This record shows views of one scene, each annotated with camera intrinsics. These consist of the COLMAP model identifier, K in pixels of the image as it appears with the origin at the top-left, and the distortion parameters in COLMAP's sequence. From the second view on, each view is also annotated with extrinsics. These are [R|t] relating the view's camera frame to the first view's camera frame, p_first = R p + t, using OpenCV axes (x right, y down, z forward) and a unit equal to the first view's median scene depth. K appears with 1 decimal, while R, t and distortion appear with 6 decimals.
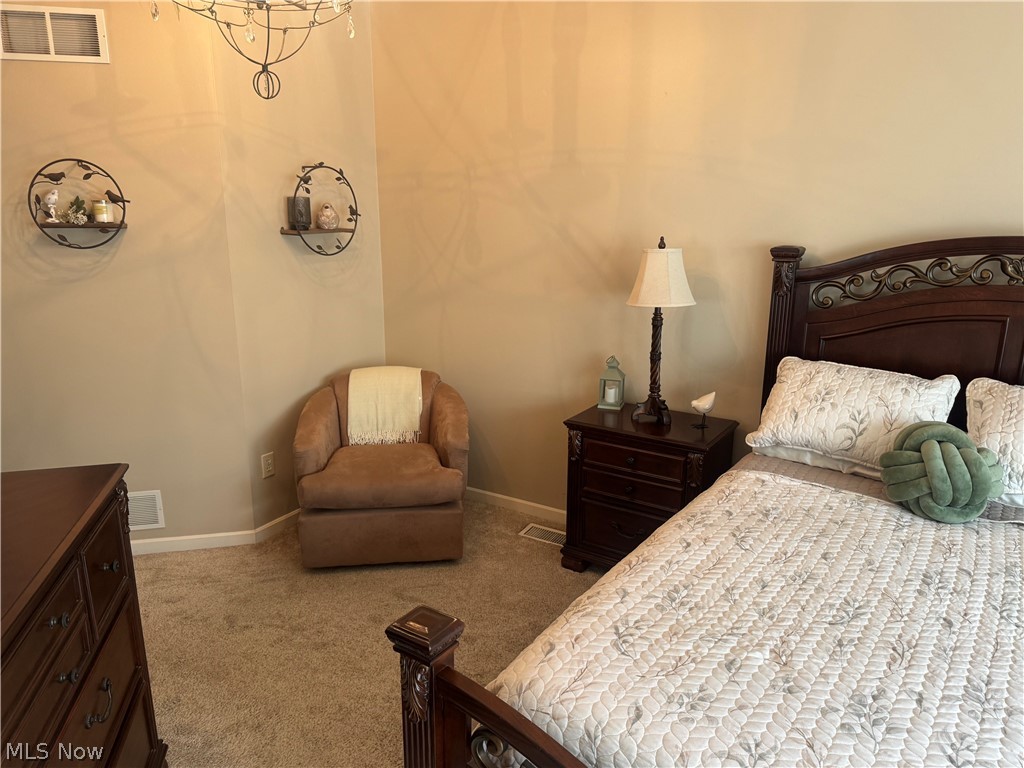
lens RADIAL K [[733.6, 0, 512.8], [0, 733.6, 395.9], [0, 0, 1]] dist [0.064684, -0.097626]
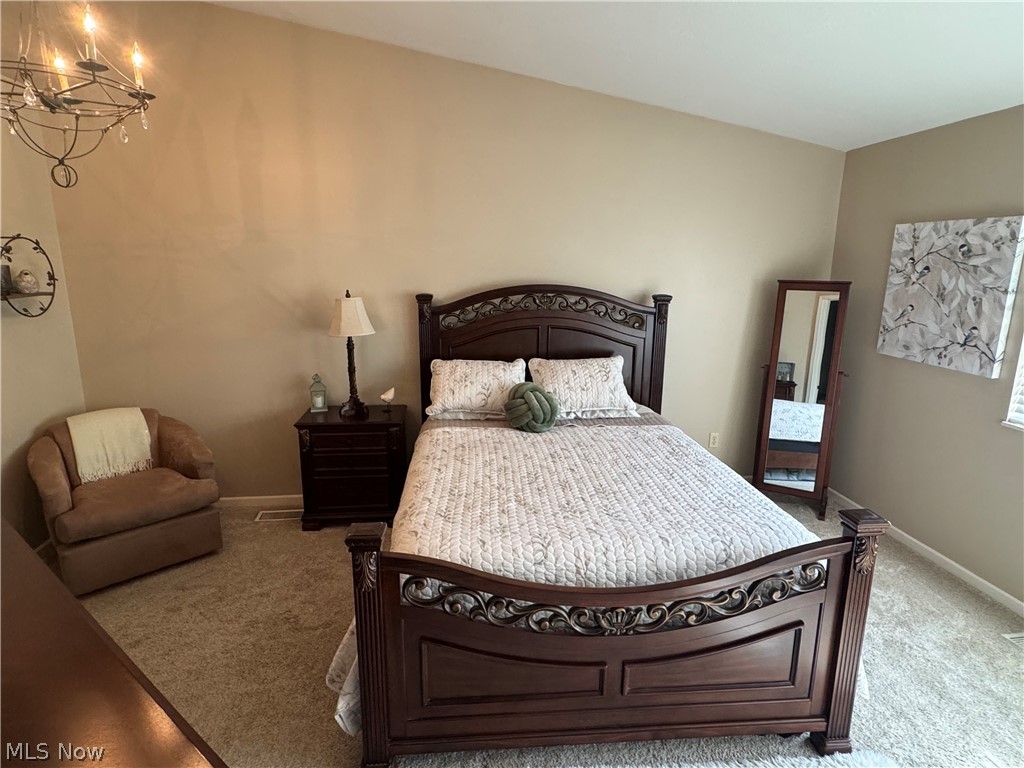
lens RADIAL K [[555.4, 0, 512.0], [0, 555.4, 384.0], [0, 0, 1]] dist [-0.013977, -0.000566]
pose [[0.781268, -0.132242, 0.610026, -0.247277], [0.158491, 0.987299, 0.011046, 0.013867], [-0.603739, 0.088054, 0.792304, -0.080315]]
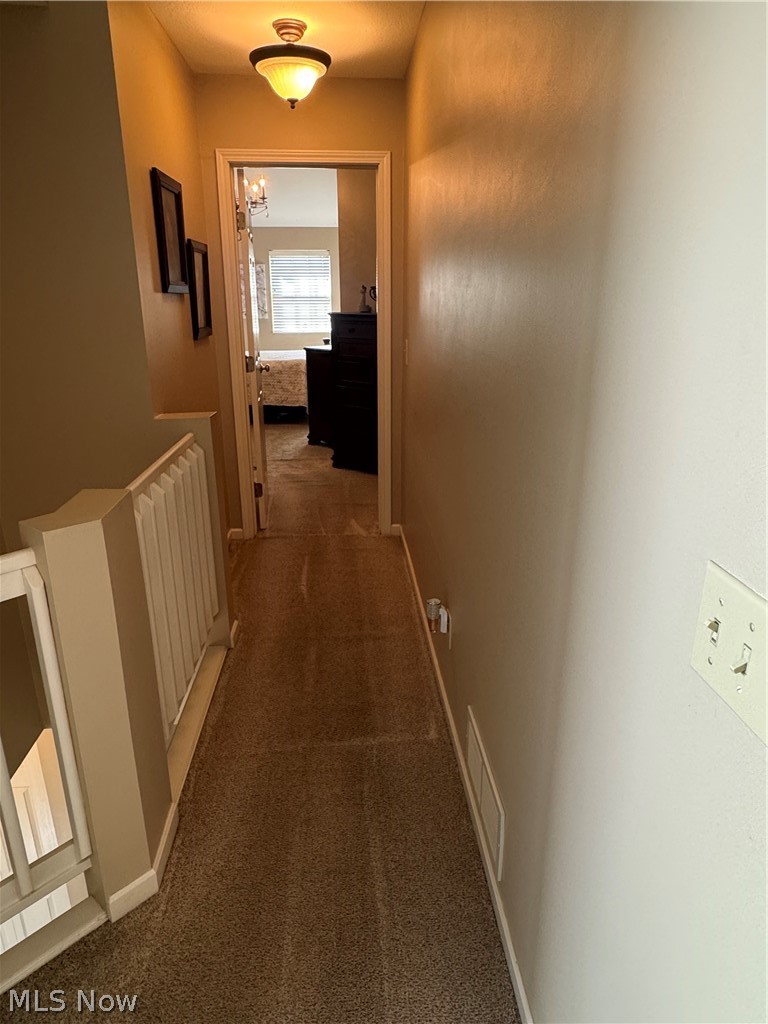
lens RADIAL K [[645.8, 0, 384.0], [0, 645.8, 512.0], [0, 0, 1]] dist [0.002023, 0.000265]
pose [[-0.589774, -0.256895, 0.765619, -2.180090], [0.206677, 0.868466, 0.450612, -0.359866], [-0.780674, 0.423995, -0.459105, 1.607259]]
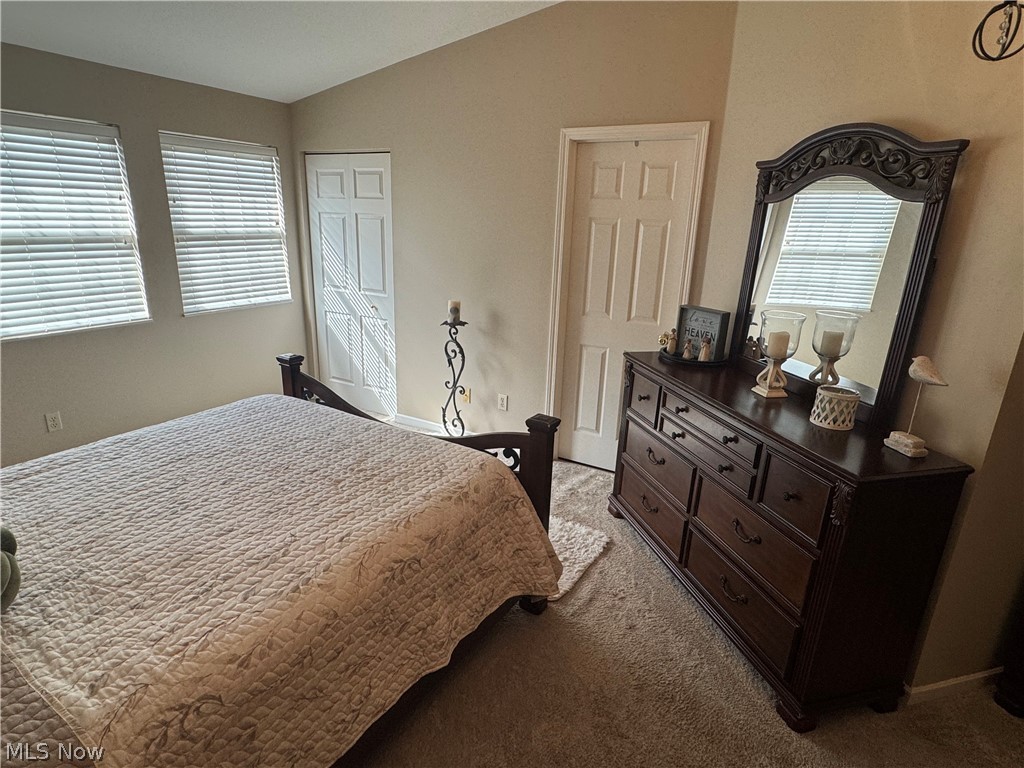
lens RADIAL K [[555.4, 0, 512.0], [0, 555.4, 384.0], [0, 0, 1]] dist [-0.013977, -0.000566]
pose [[-0.998177, -0.023013, -0.055800, 0.024506], [-0.049087, 0.847463, 0.528581, -0.279953], [0.035124, 0.530356, -0.847047, 1.028539]]
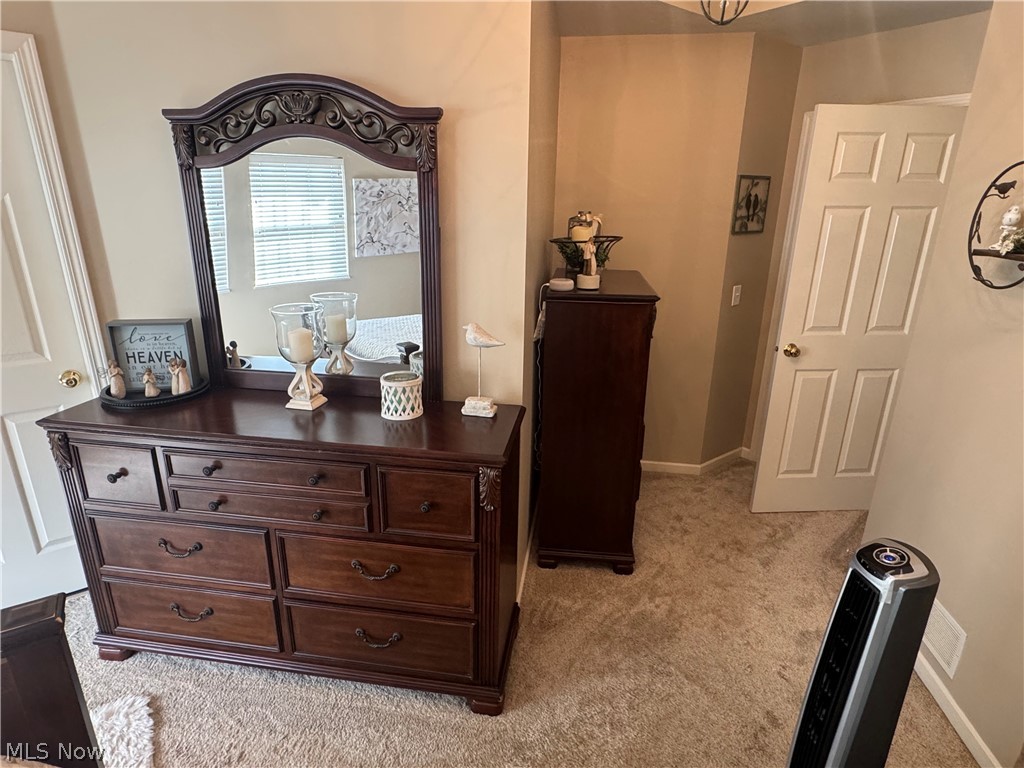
lens RADIAL K [[552.3, 0, 512.0], [0, 552.3, 384.0], [0, 0, 1]] dist [-0.002248, -0.000766]
pose [[-0.357123, 0.283904, -0.889866, 0.098820], [-0.256811, 0.886129, 0.385776, -0.205941], [0.898060, 0.366296, -0.243548, 0.755029]]
